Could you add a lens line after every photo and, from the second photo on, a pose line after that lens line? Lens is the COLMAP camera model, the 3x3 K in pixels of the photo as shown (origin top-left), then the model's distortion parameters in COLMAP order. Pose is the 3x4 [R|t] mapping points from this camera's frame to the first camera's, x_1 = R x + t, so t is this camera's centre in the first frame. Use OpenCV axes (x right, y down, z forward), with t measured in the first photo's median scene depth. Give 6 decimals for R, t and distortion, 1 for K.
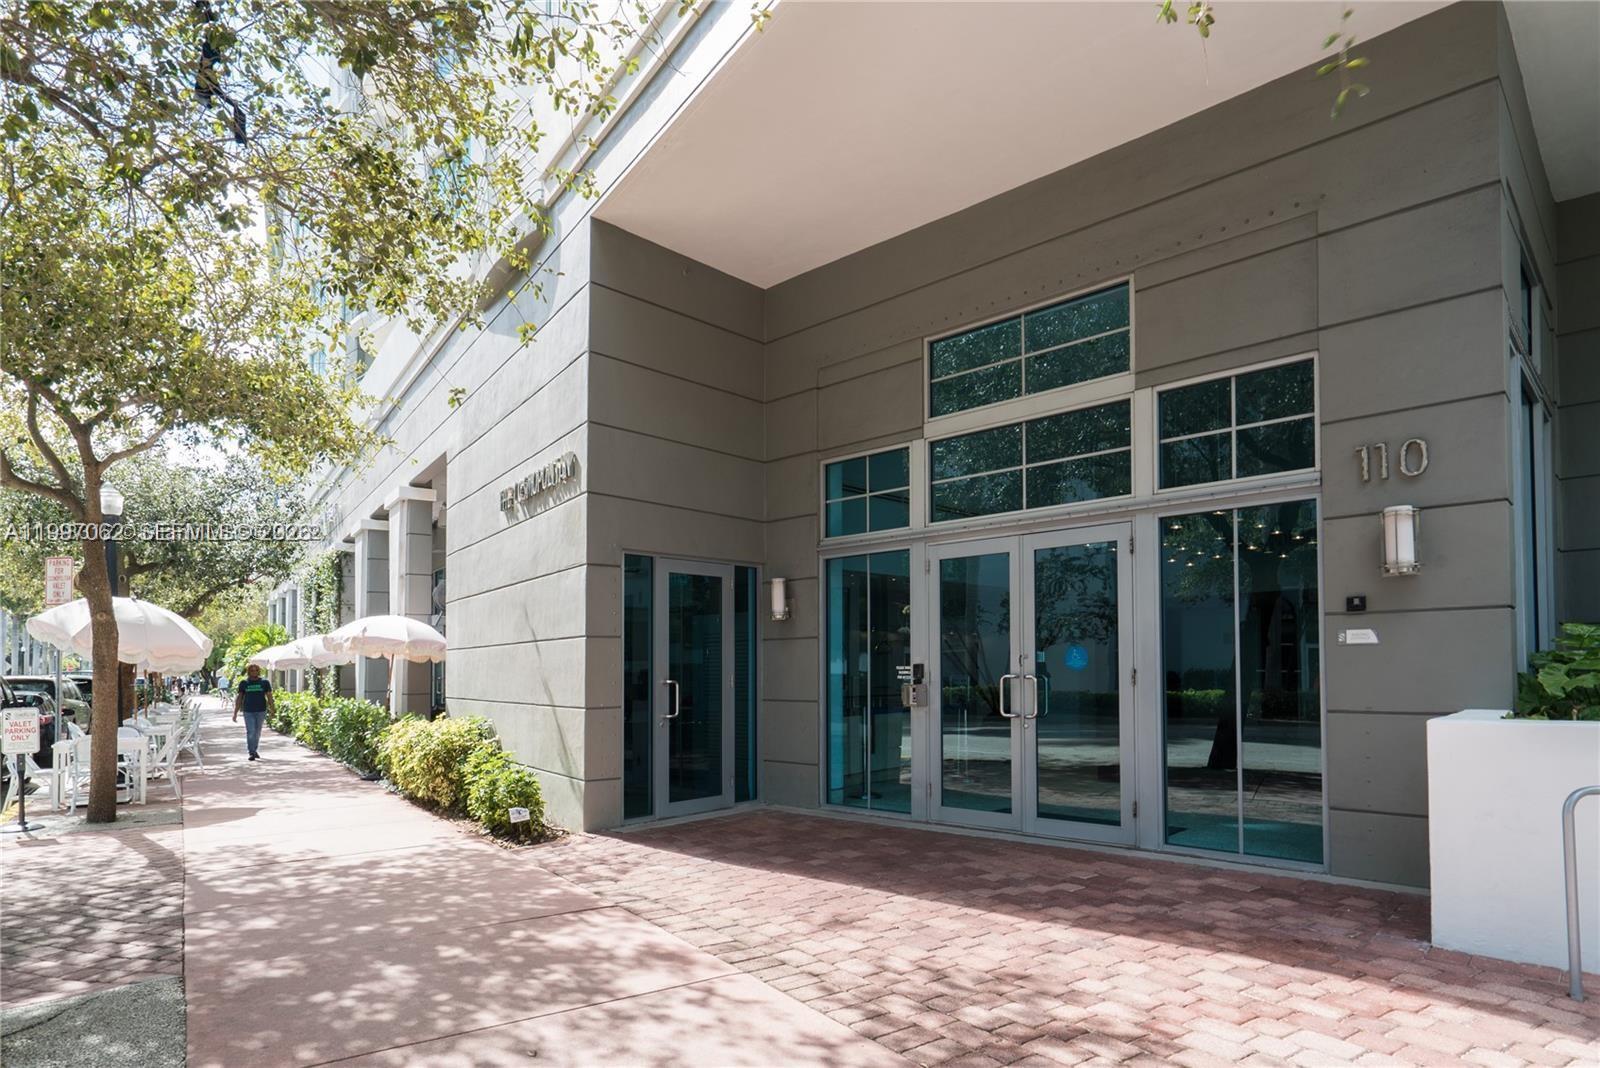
lens RADIAL K [[915.4, 0, 800.0], [0, 915.4, 534.0], [0, 0, 1]] dist [-0.000482, -0.000206]
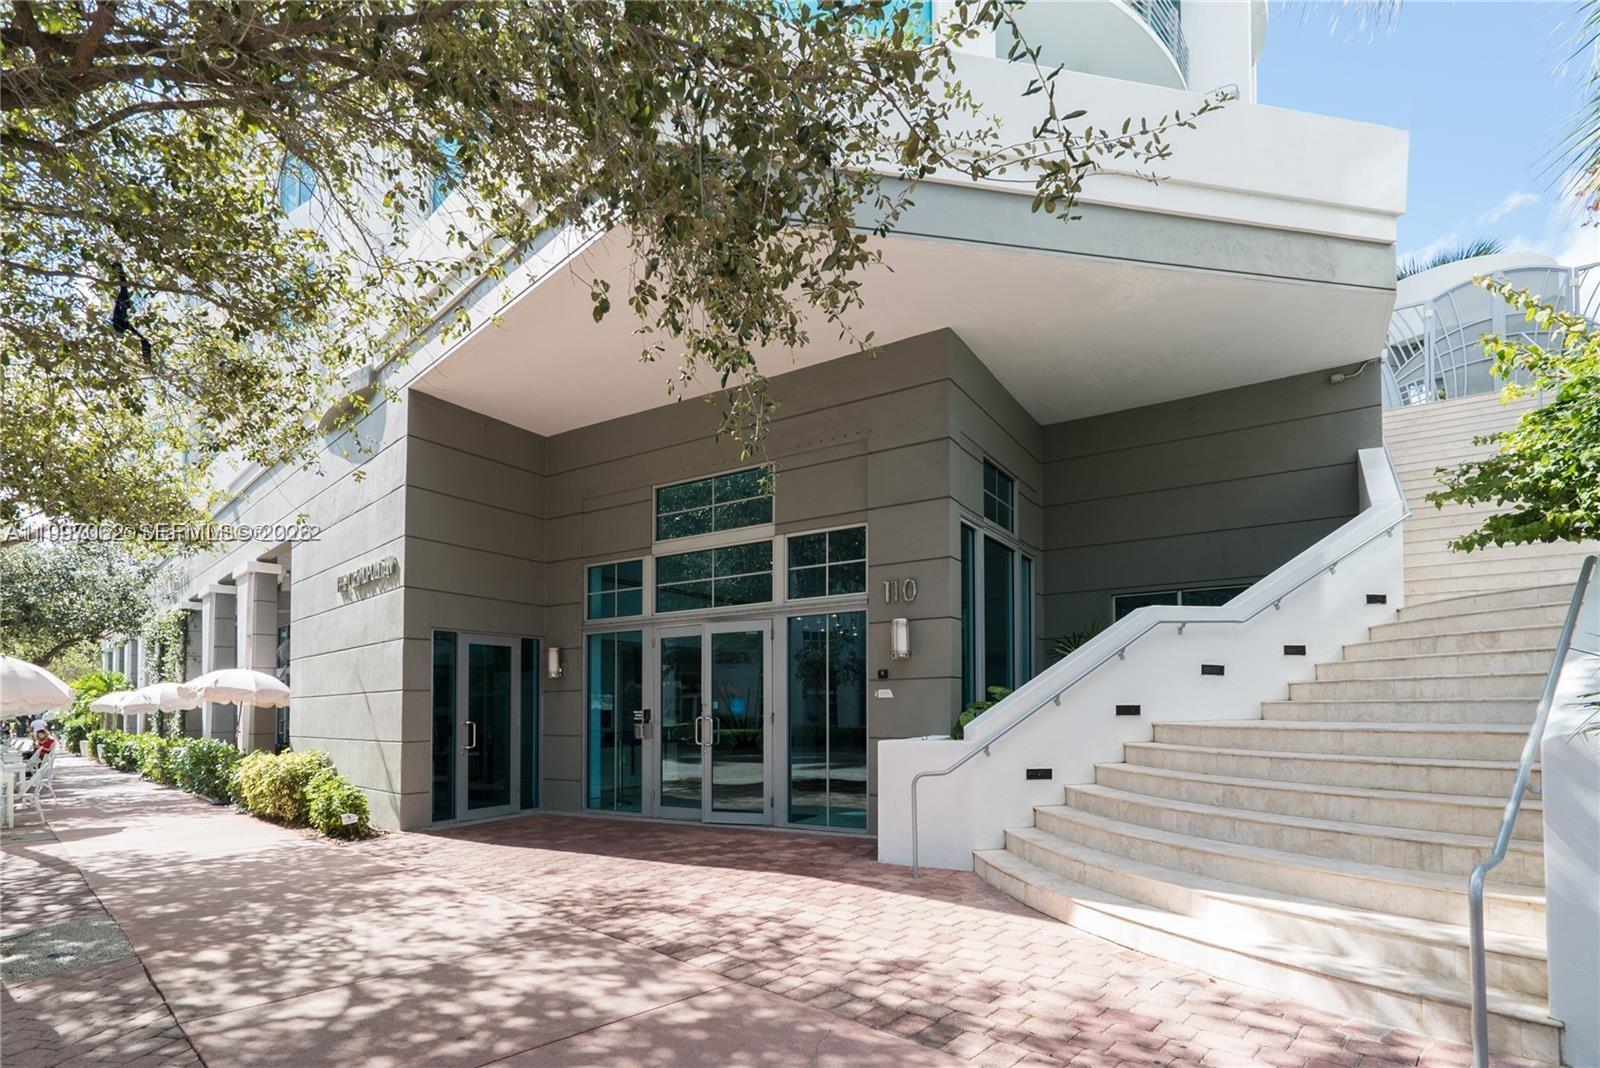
lens RADIAL K [[838.3, 0, 798.7], [0, 838.3, 613.5], [0, 0, 1]] dist [0.003432, 0.001913]
pose [[0.983803, 0.017887, 0.178360, 0.119535], [-0.023609, 0.999271, 0.030008, -0.052845], [-0.177693, -0.033733, 0.983508, -0.329659]]
